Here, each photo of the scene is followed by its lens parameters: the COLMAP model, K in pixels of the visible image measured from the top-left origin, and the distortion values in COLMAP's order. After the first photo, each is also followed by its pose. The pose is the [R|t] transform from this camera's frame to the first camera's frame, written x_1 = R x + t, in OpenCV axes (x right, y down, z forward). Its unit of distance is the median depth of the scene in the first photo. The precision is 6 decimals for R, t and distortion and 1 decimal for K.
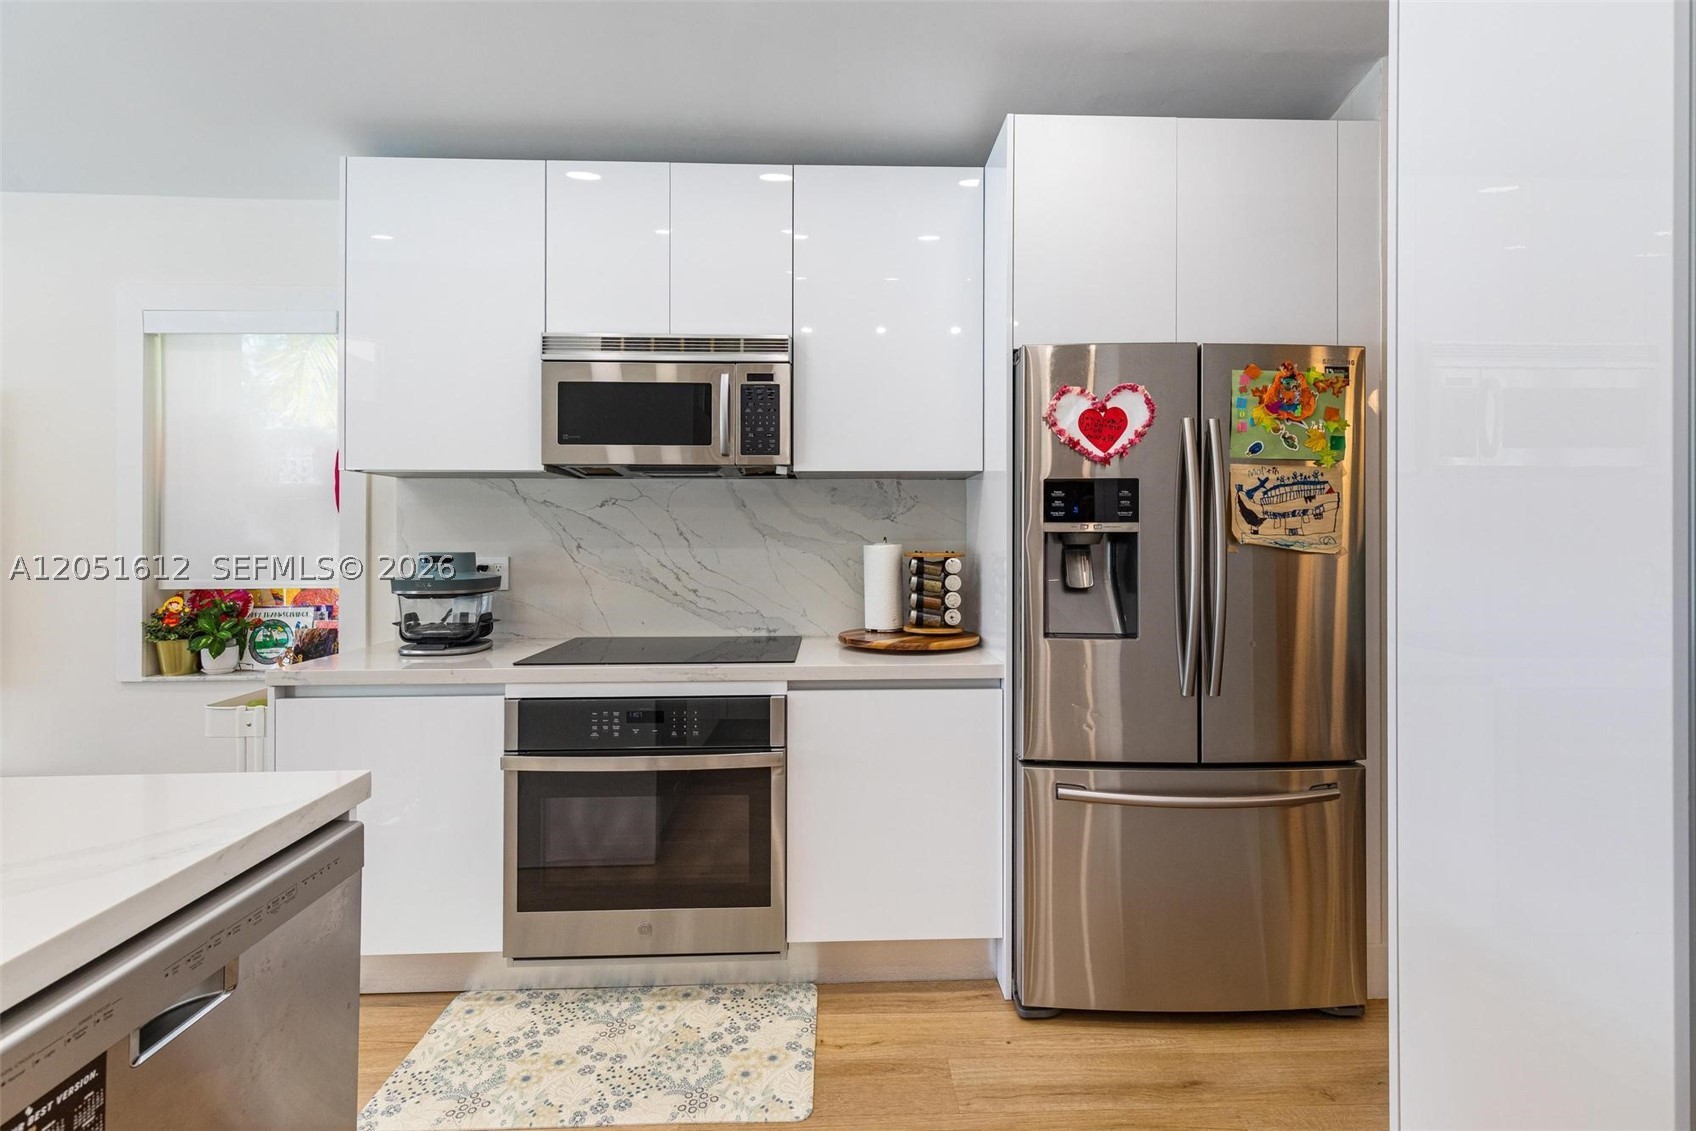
lens RADIAL K [[792.6, 0, 862.8], [0, 792.6, 532.1], [0, 0, 1]] dist [-0.001151, 0.001018]
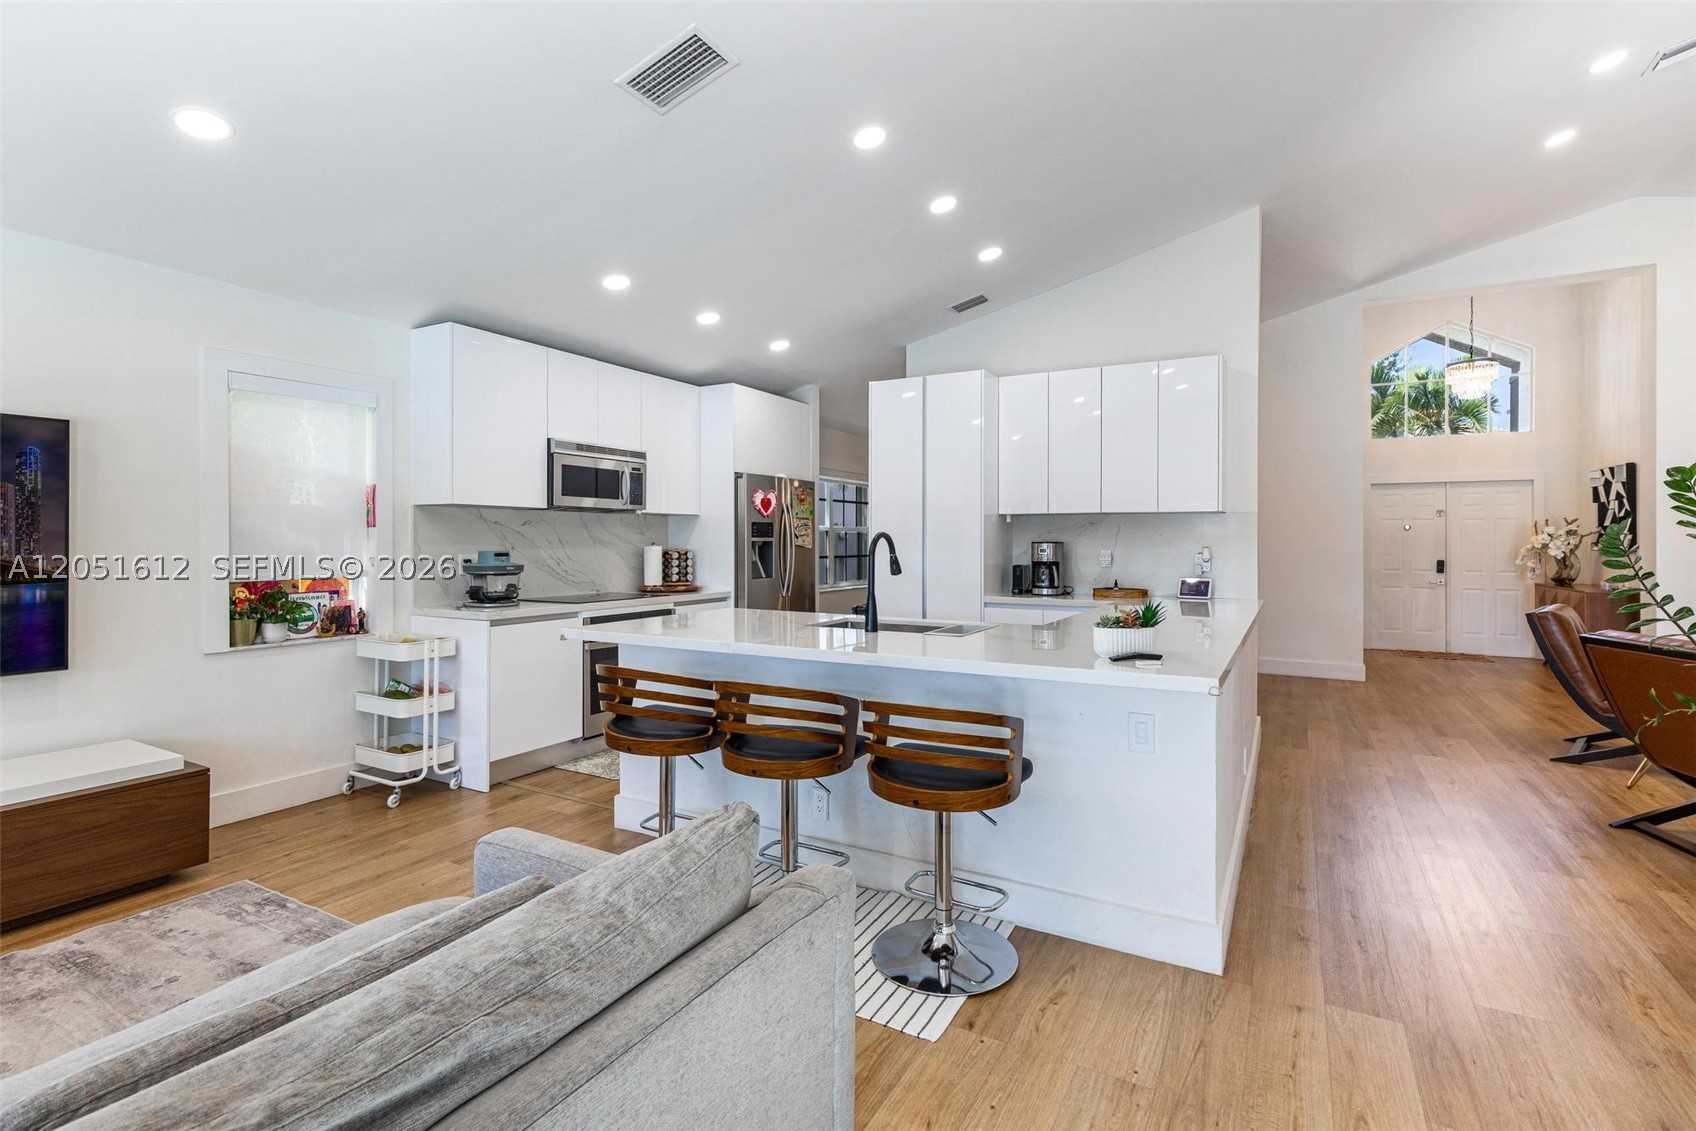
lens RADIAL K [[792.6, 0, 862.8], [0, 792.6, 532.1], [0, 0, 1]] dist [-0.001151, 0.001018]
pose [[0.511065, 0.012886, 0.859446, -1.649562], [-0.005100, 0.999915, -0.011960, -0.000237], [-0.859527, 0.001730, 0.511087, -0.640236]]
